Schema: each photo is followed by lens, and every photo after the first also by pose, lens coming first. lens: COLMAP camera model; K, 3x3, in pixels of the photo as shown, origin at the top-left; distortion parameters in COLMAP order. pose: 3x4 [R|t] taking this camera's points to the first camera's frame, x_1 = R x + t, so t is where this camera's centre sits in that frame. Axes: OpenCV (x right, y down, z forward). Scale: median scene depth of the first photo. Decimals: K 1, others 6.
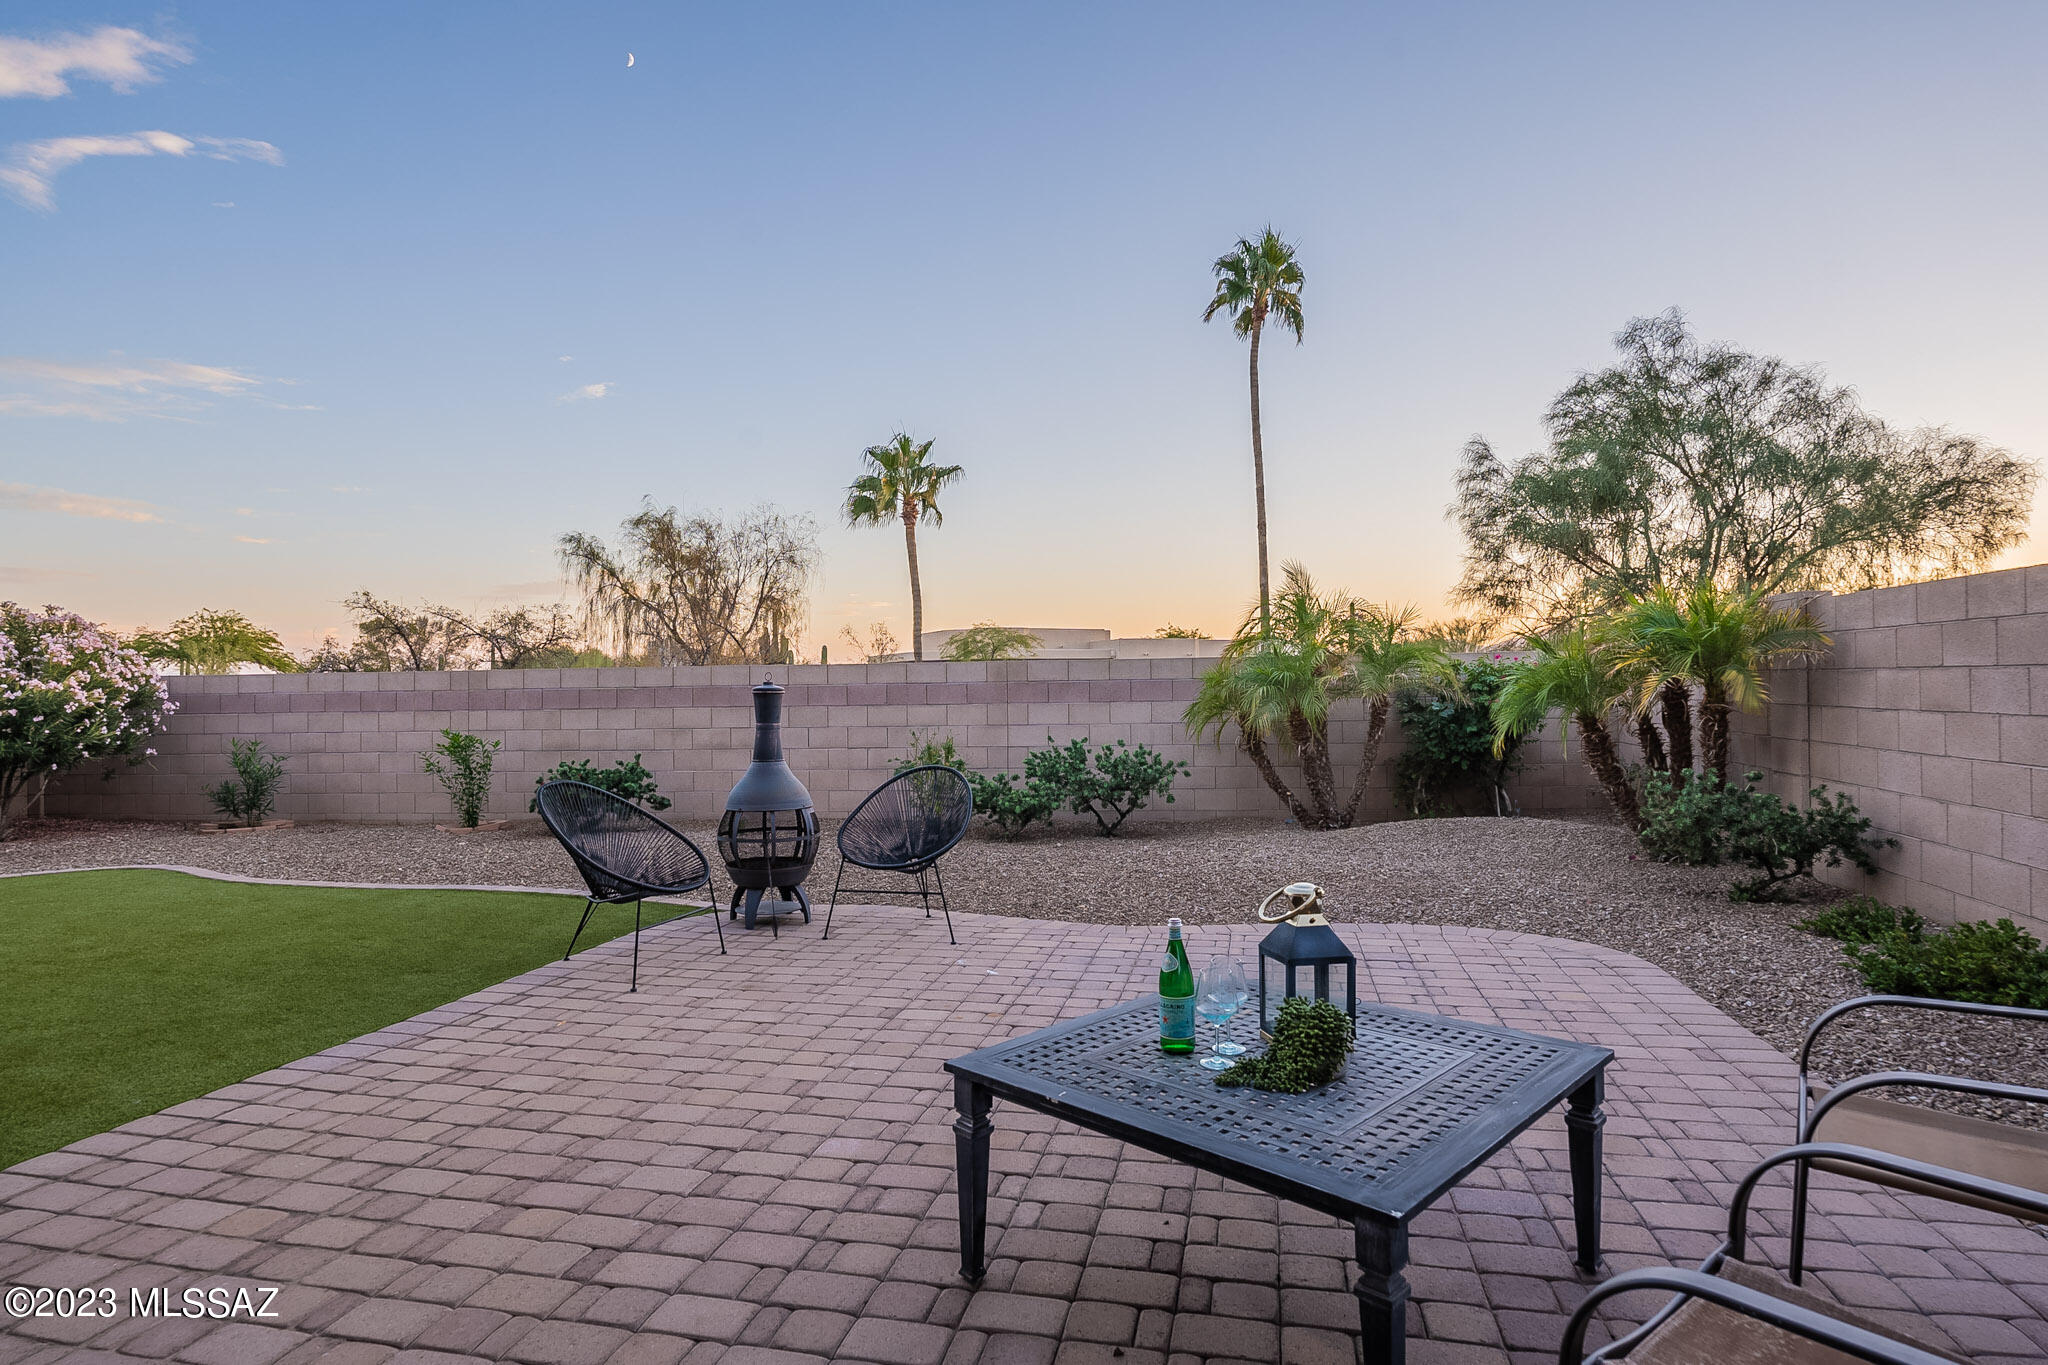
lens RADIAL K [[1085.1, 0, 1035.7], [0, 1085.1, 684.4], [0, 0, 1]] dist [-0.002749, -0.000134]
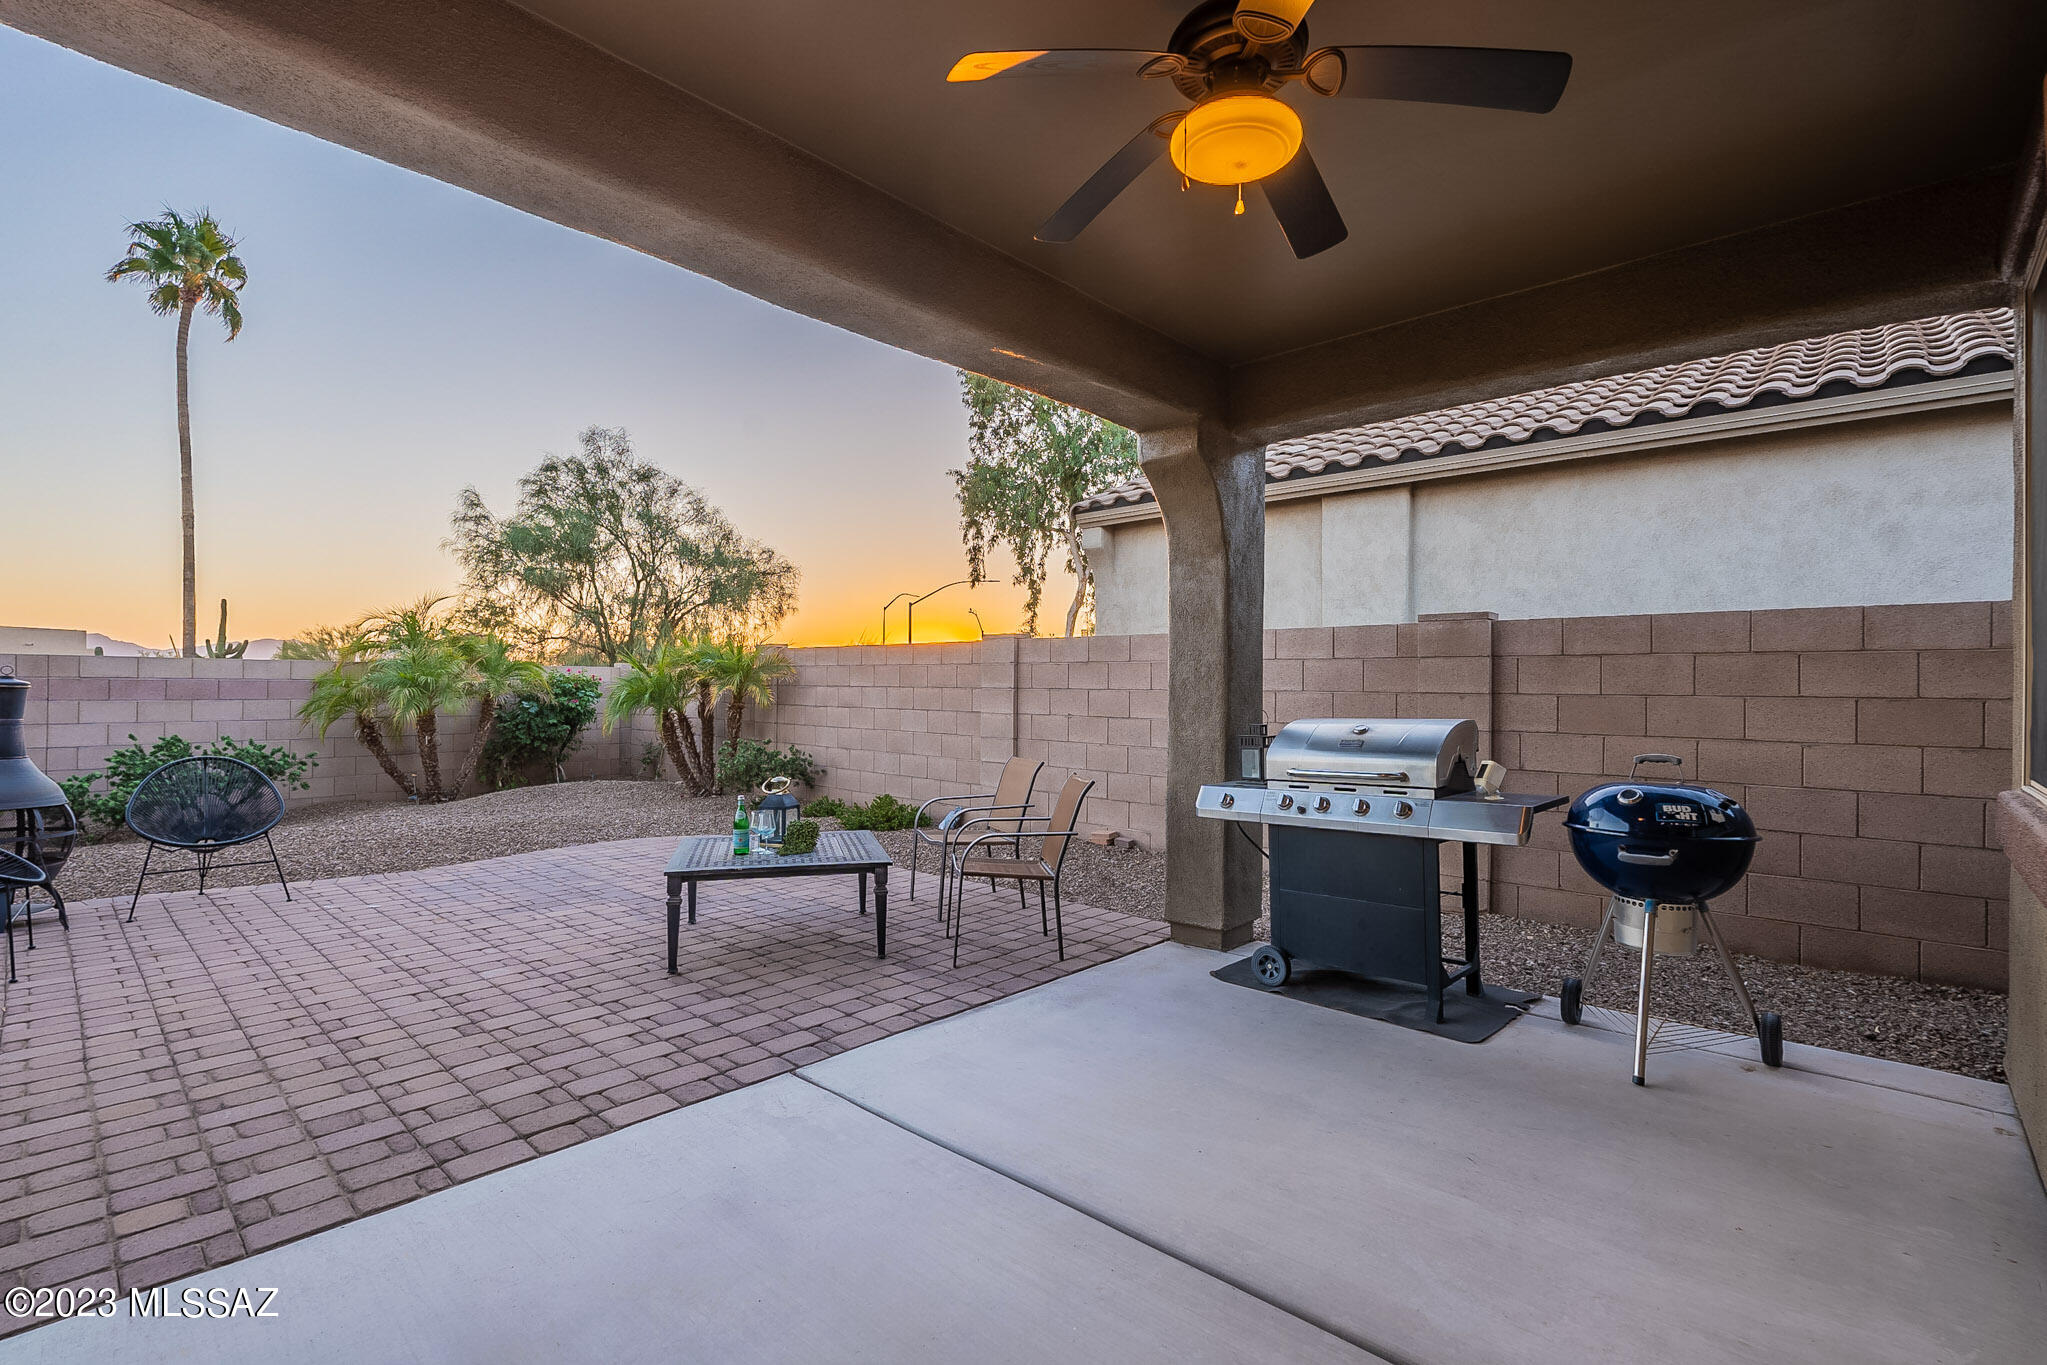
lens RADIAL K [[905.2, 0, 1022.5], [0, 905.2, 690.1], [0, 0, 1]] dist [-0.003208, 0.000084]
pose [[0.504469, 0.016498, 0.863272, -0.272754], [-0.017463, 0.999808, -0.008902, 0.000725], [-0.863253, -0.010585, 0.504661, -0.101707]]
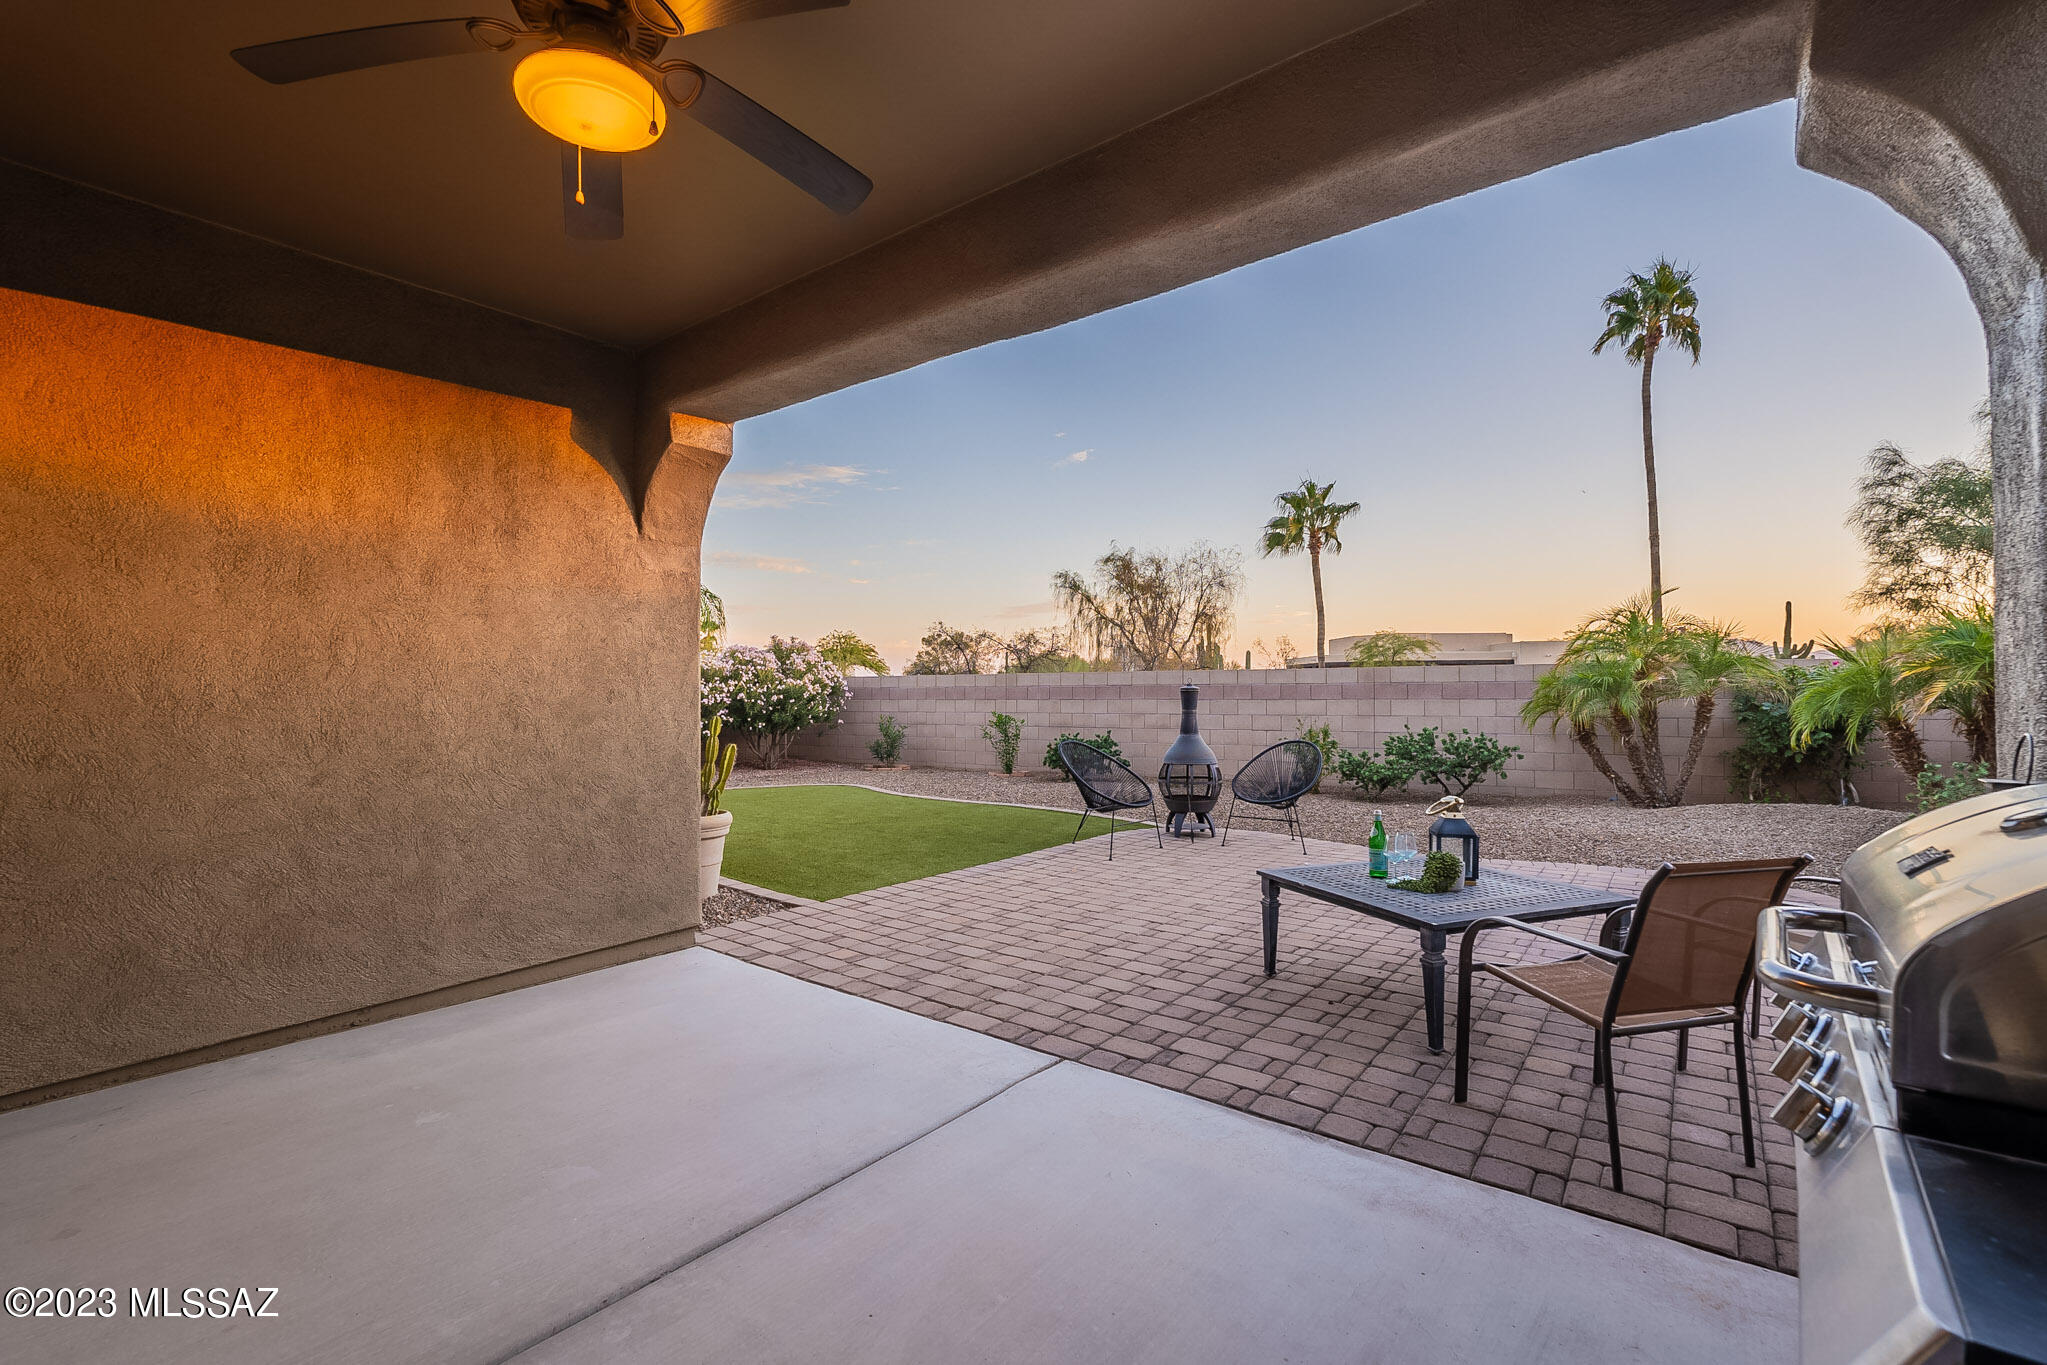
lens RADIAL K [[905.2, 0, 1041.7], [0, 905.2, 682.4], [0, 0, 1]] dist [-0.003208, 0.000084]
pose [[0.912740, 0.004907, -0.408511, 0.054835], [-0.004473, 0.999988, 0.002017, -0.003293], [0.408516, -0.000013, 0.912751, -0.168056]]
